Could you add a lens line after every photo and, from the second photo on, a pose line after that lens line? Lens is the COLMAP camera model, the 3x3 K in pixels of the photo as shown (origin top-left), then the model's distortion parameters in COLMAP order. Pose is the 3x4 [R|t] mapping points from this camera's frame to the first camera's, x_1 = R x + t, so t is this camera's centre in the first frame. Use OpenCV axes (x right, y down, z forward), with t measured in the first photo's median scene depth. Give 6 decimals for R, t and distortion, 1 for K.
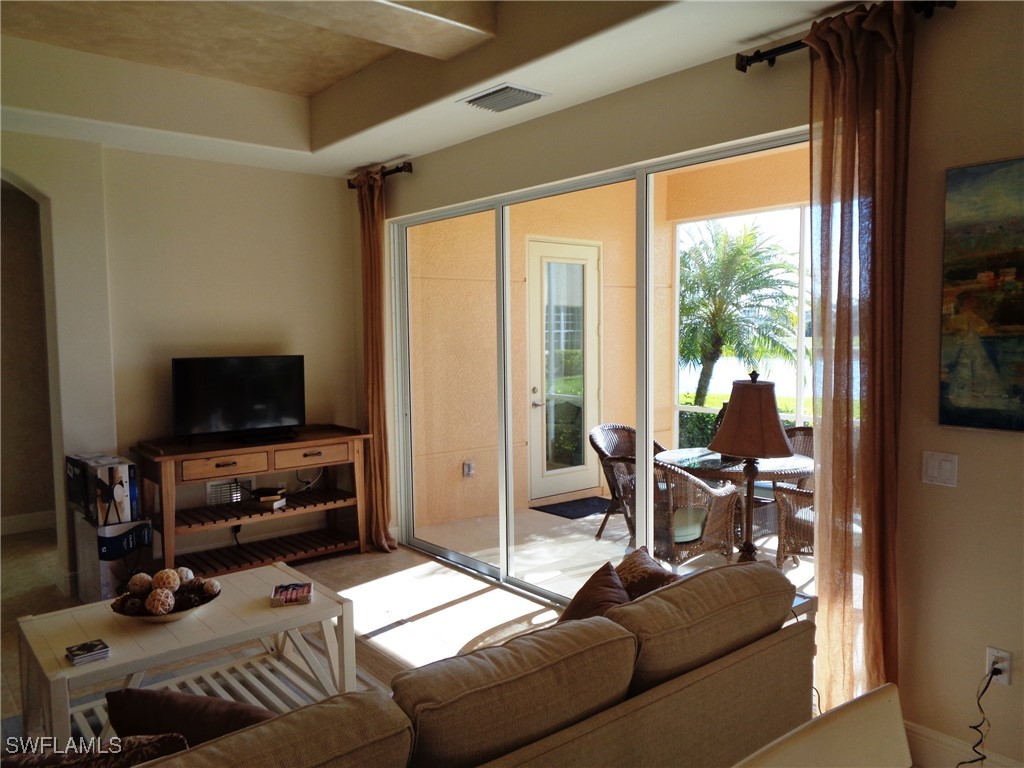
lens RADIAL K [[774.8, 0, 510.7], [0, 774.8, 384.6], [0, 0, 1]] dist [-0.001113, 0.011792]
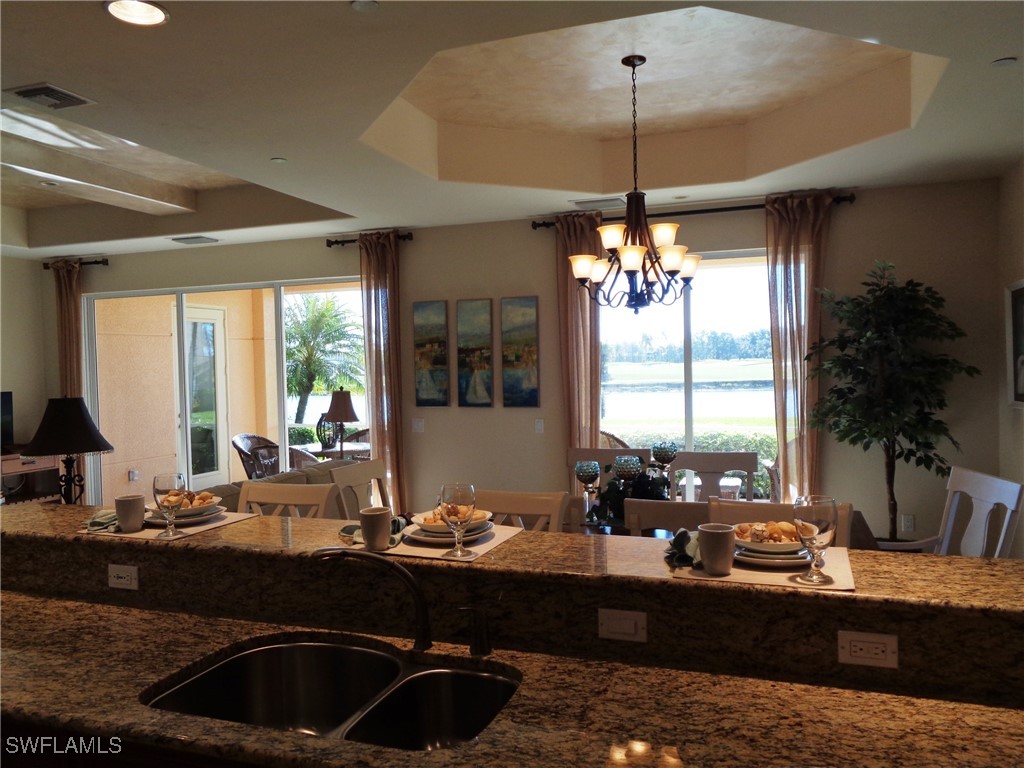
lens RADIAL K [[774.8, 0, 510.5], [0, 774.8, 390.3], [0, 0, 1]] dist [-0.001113, 0.011792]
pose [[0.862801, -0.025929, 0.504878, -0.205891], [0.048734, 0.998299, -0.032013, 0.046368], [-0.503188, 0.052226, 0.862597, -0.615023]]
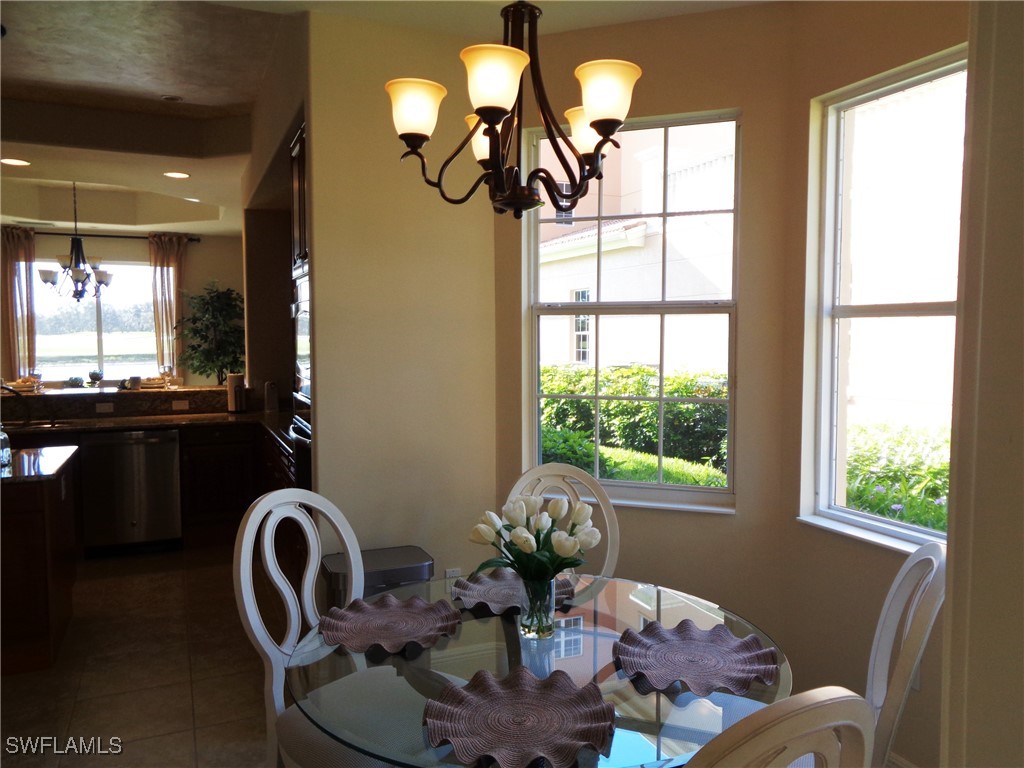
lens RADIAL K [[774.8, 0, 511.5], [0, 774.8, 385.8], [0, 0, 1]] dist [-0.001113, 0.011792]
pose [[0.285156, -0.056336, 0.956824, -0.827526], [0.065197, 0.997099, 0.039277, 0.101322], [-0.956261, 0.051182, 0.288002, -1.163371]]
